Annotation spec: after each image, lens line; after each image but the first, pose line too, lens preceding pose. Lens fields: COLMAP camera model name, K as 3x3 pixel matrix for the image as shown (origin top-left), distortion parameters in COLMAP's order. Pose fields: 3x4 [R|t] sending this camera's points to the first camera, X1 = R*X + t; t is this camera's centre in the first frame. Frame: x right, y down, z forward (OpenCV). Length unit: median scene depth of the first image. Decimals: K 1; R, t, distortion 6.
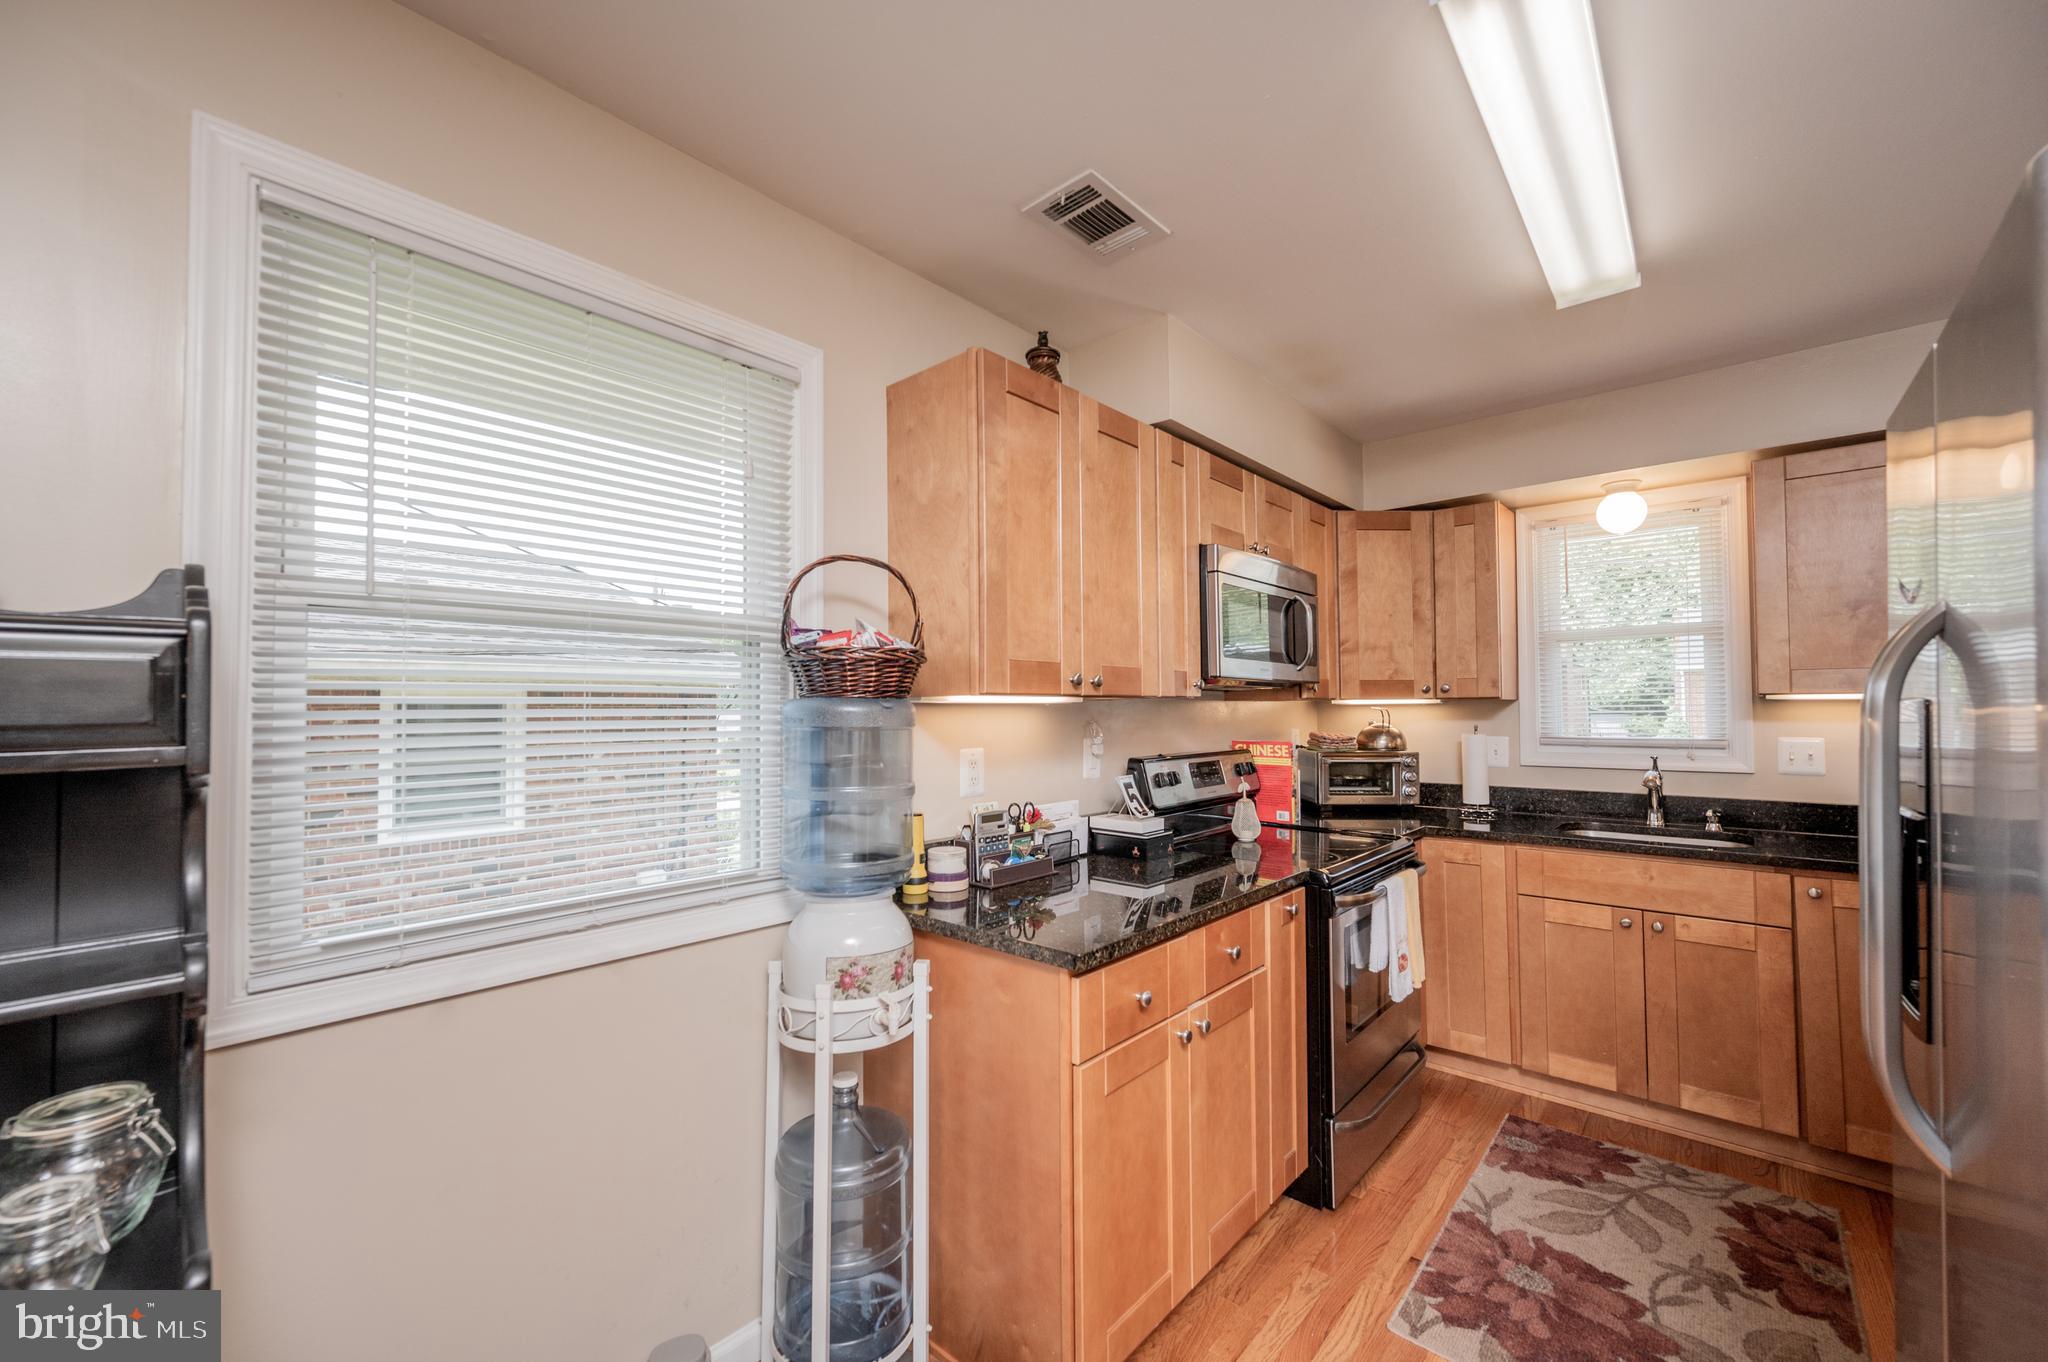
lens RADIAL K [[805.1, 0, 1022.4], [0, 805.1, 686.5], [0, 0, 1]] dist [-0.000780, 0.000345]
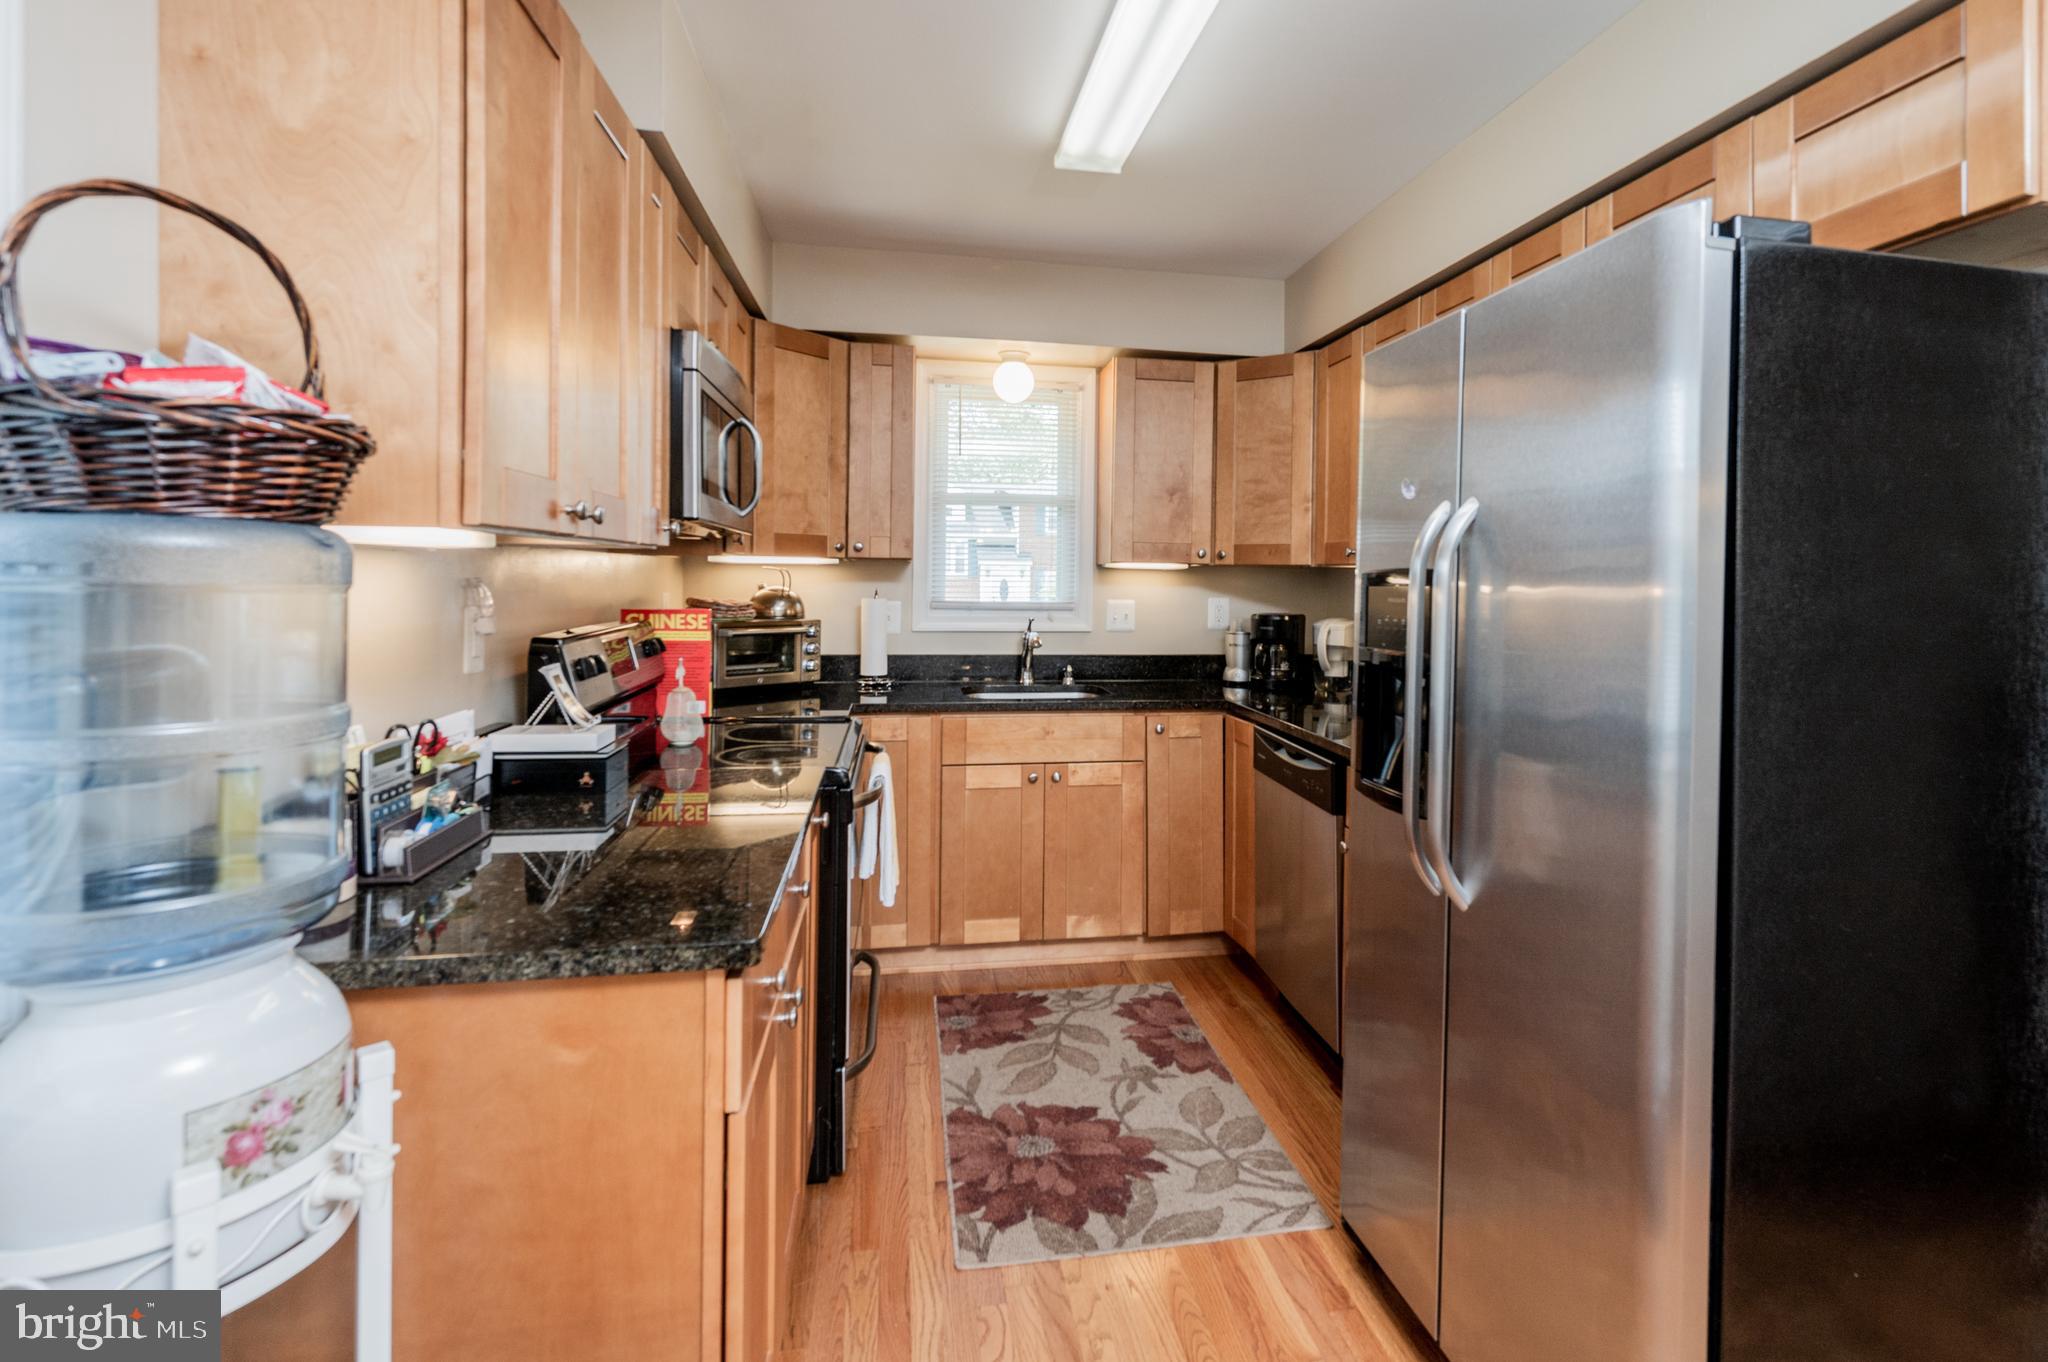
lens RADIAL K [[979.8, 0, 1085.7], [0, 979.8, 584.4], [0, 0, 1]] dist [0.000402, -0.000507]
pose [[0.612289, 0.006804, 0.790605, -0.234304], [-0.040003, 0.998949, 0.022384, 0.012668], [-0.789622, -0.045332, 0.611917, 0.195796]]
